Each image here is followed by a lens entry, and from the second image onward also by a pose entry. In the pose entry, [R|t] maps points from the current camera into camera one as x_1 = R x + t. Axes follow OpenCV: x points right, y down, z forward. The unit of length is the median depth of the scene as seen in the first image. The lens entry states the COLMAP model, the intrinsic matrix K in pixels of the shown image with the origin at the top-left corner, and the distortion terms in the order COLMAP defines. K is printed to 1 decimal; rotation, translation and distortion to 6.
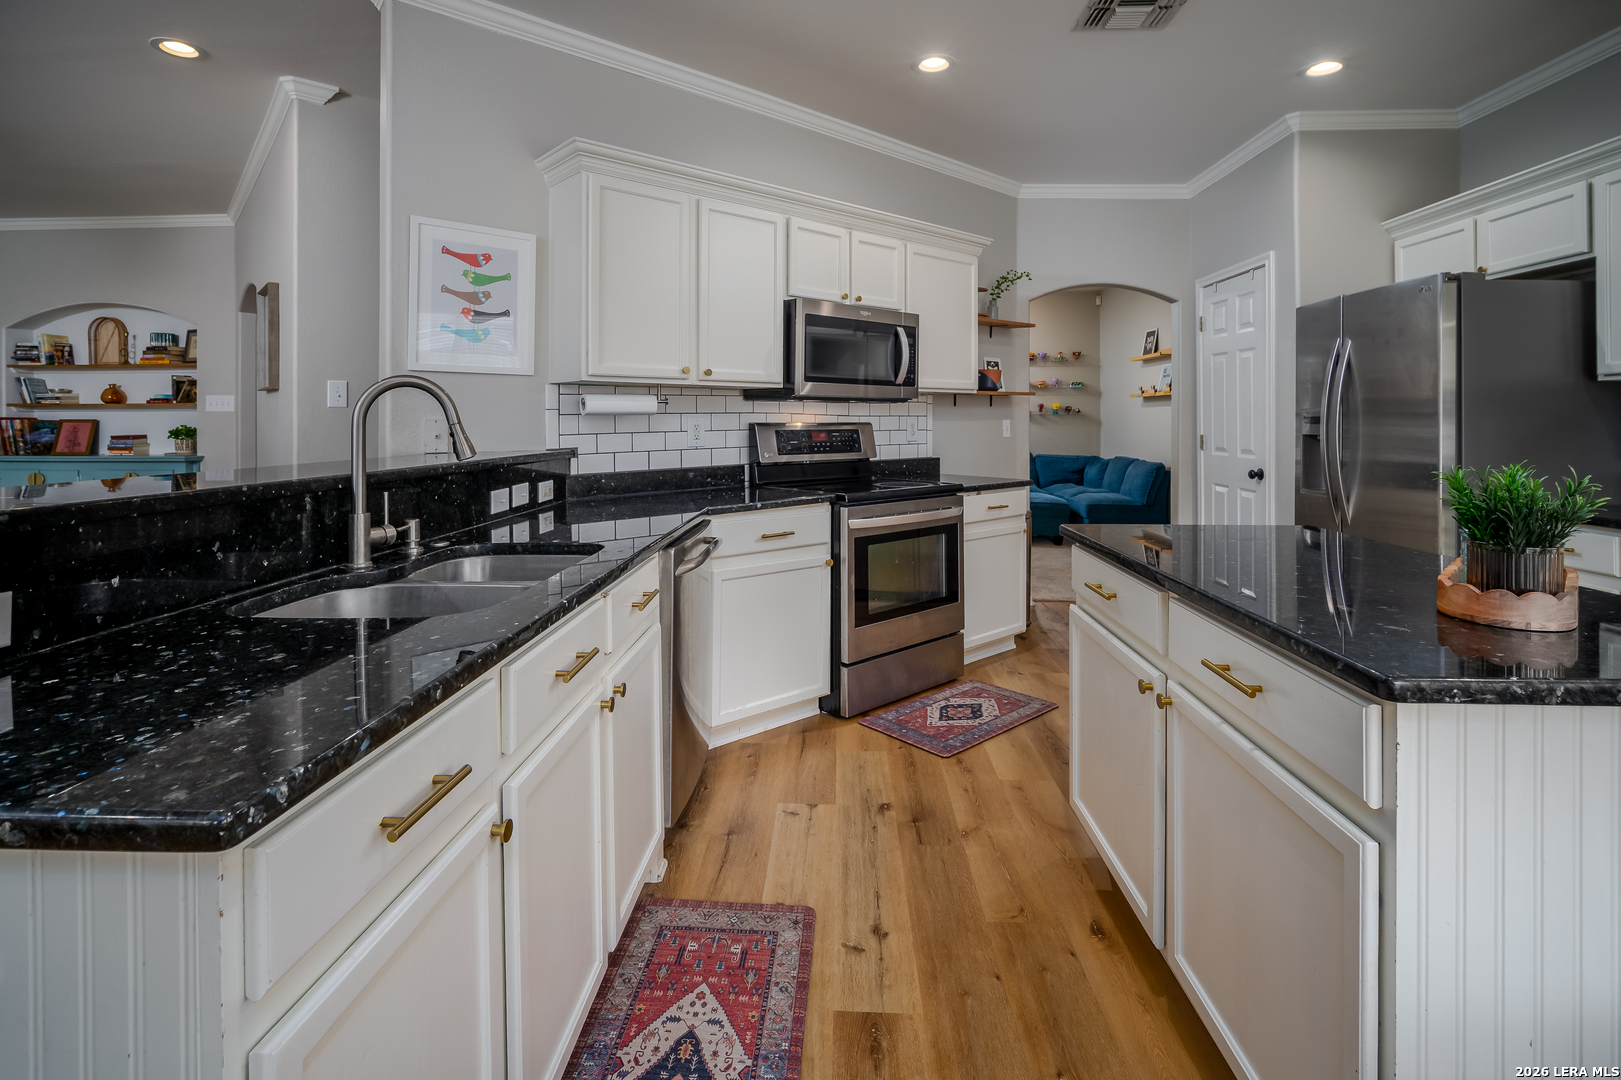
lens RADIAL K [[745.6, 0, 795.7], [0, 745.6, 414.4], [0, 0, 1]] dist [-0.009782, 0.001053]
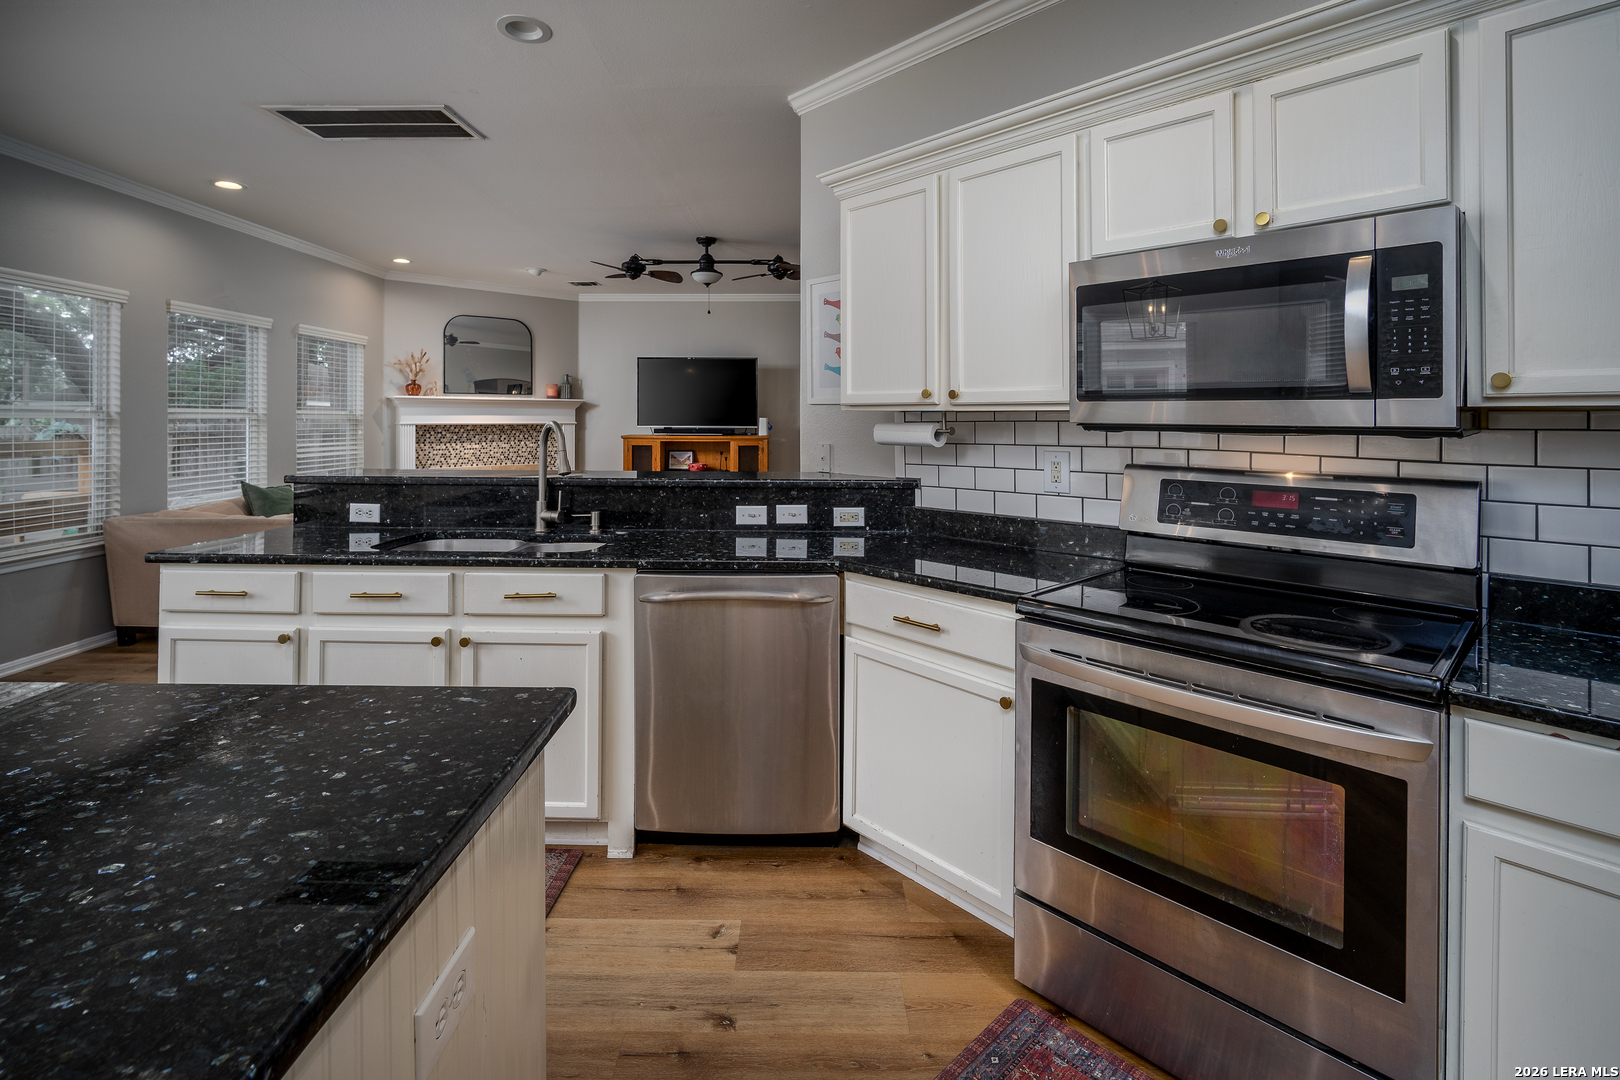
lens RADIAL K [[745.1, 0, 812.8], [0, 745.1, 415.5], [0, 0, 1]] dist [-0.009782, 0.001053]
pose [[0.071249, -0.001778, -0.997457, 0.569738], [0.000746, 0.999998, -0.001729, -0.030020], [0.997458, -0.000621, 0.071250, 0.714013]]
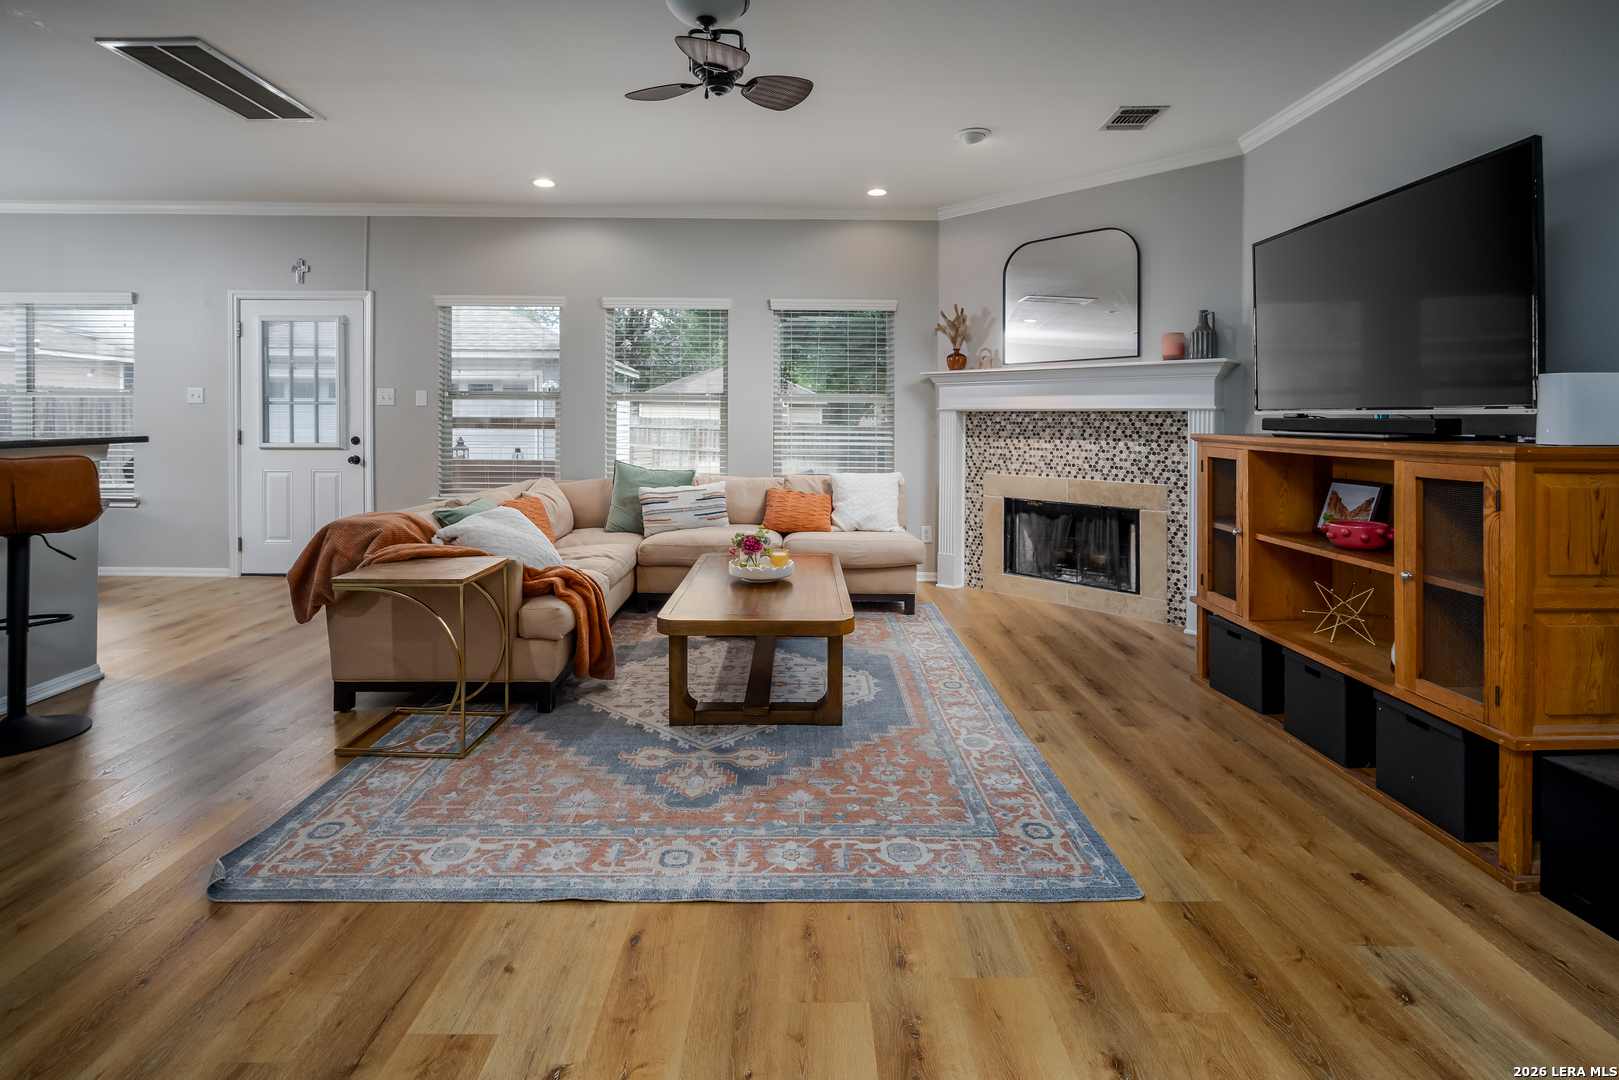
lens RADIAL K [[744.7, 0, 802.1], [0, 744.7, 417.3], [0, 0, 1]] dist [-0.009782, 0.001053]
pose [[-0.996530, -0.004177, -0.083128, -1.237336], [-0.003874, 0.999985, -0.003810, 0.014151], [0.083143, -0.003475, -0.996532, 1.263258]]
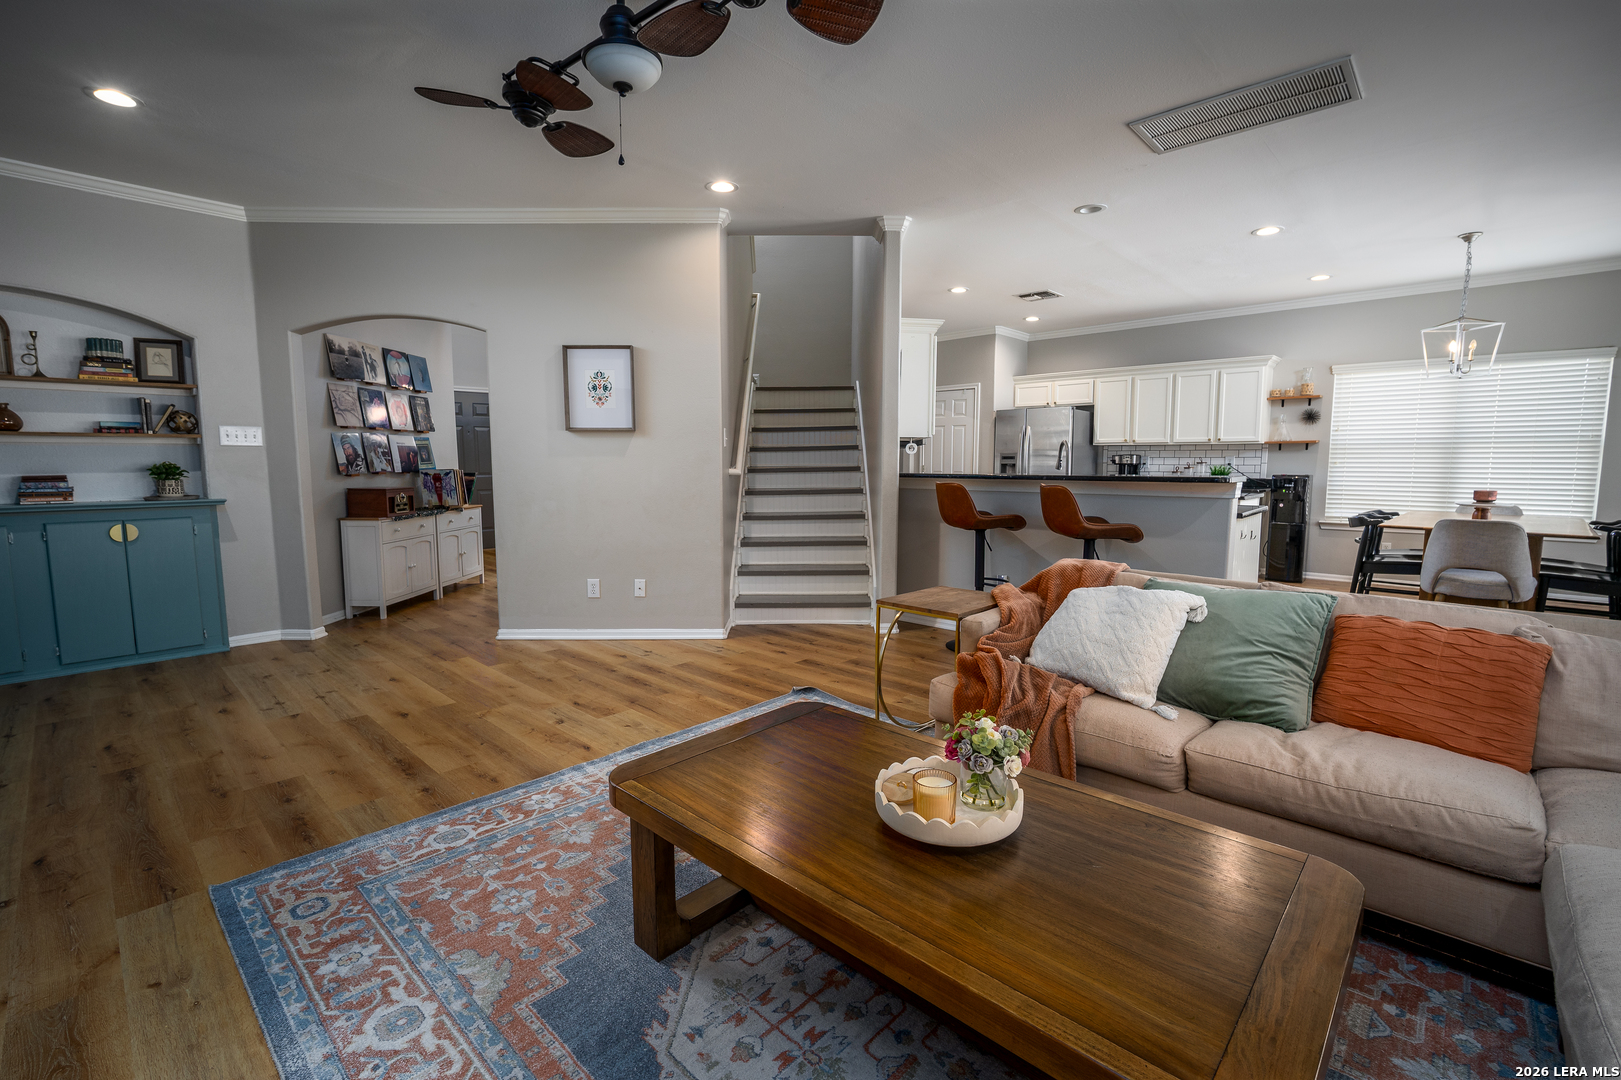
lens RADIAL K [[745.6, 0, 813.0], [0, 745.6, 548.5], [0, 0, 1]] dist [-0.009782, 0.001053]
pose [[0.637635, -0.087582, 0.765343, -1.689387], [-0.005411, 0.992982, 0.118141, 0.017153], [-0.770319, -0.079472, 0.632687, -0.088316]]
